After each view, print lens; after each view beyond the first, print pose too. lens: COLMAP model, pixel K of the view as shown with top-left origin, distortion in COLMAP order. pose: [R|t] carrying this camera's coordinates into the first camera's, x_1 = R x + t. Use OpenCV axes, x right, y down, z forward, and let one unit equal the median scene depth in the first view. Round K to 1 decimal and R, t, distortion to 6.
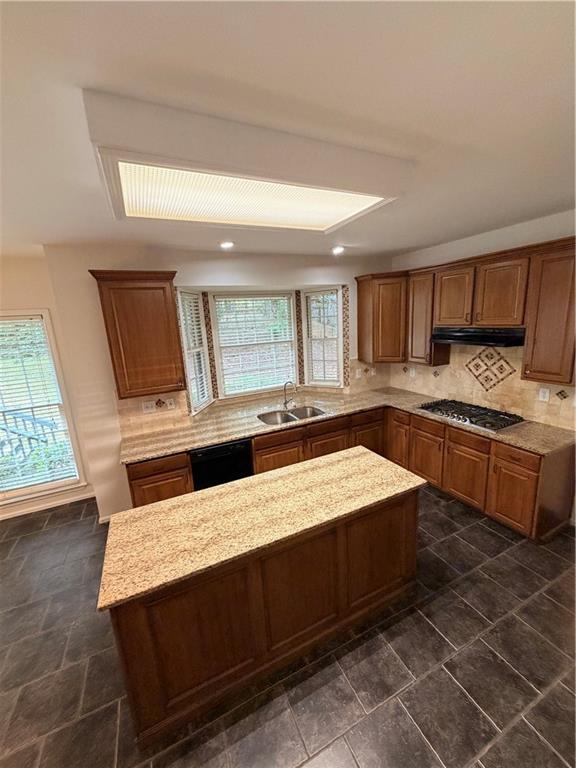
lens RADIAL K [[305.1, 0, 287.2], [0, 305.1, 383.4], [0, 0, 1]] dist [0.000342, 0.000655]
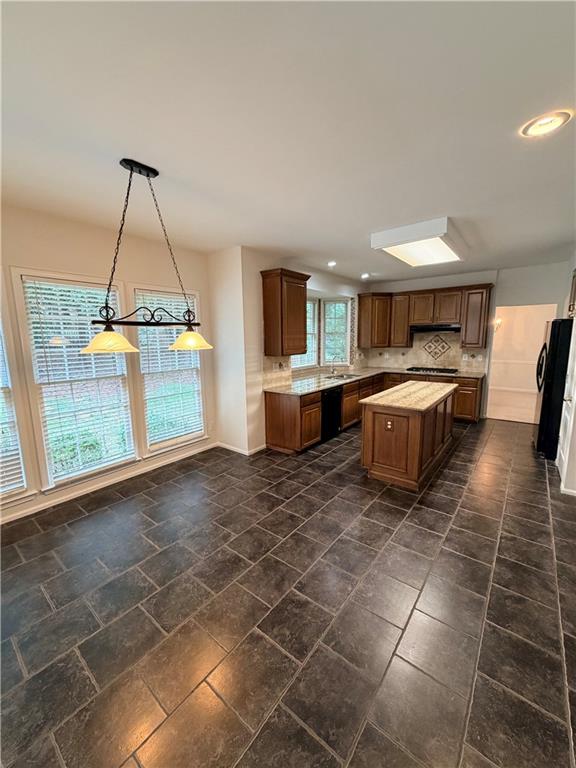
lens RADIAL K [[305.1, 0, 288.5], [0, 305.1, 381.4], [0, 0, 1]] dist [0.000342, 0.000655]
pose [[0.895764, -0.022639, 0.443953, -0.911695], [0.058300, 0.996059, -0.066839, 0.211886], [-0.440690, 0.085755, 0.893554, -0.243093]]
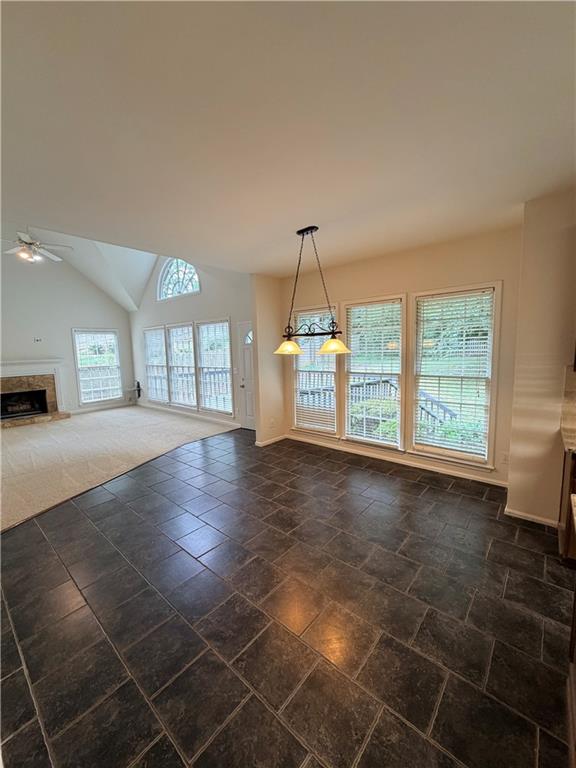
lens RADIAL K [[305.1, 0, 287.1], [0, 305.1, 380.8], [0, 0, 1]] dist [0.000342, 0.000655]
pose [[0.408078, 0.143930, -0.901530, -0.112197], [-0.187596, 0.979642, 0.071485, 0.119952], [0.893465, 0.139952, 0.426771, -0.001384]]
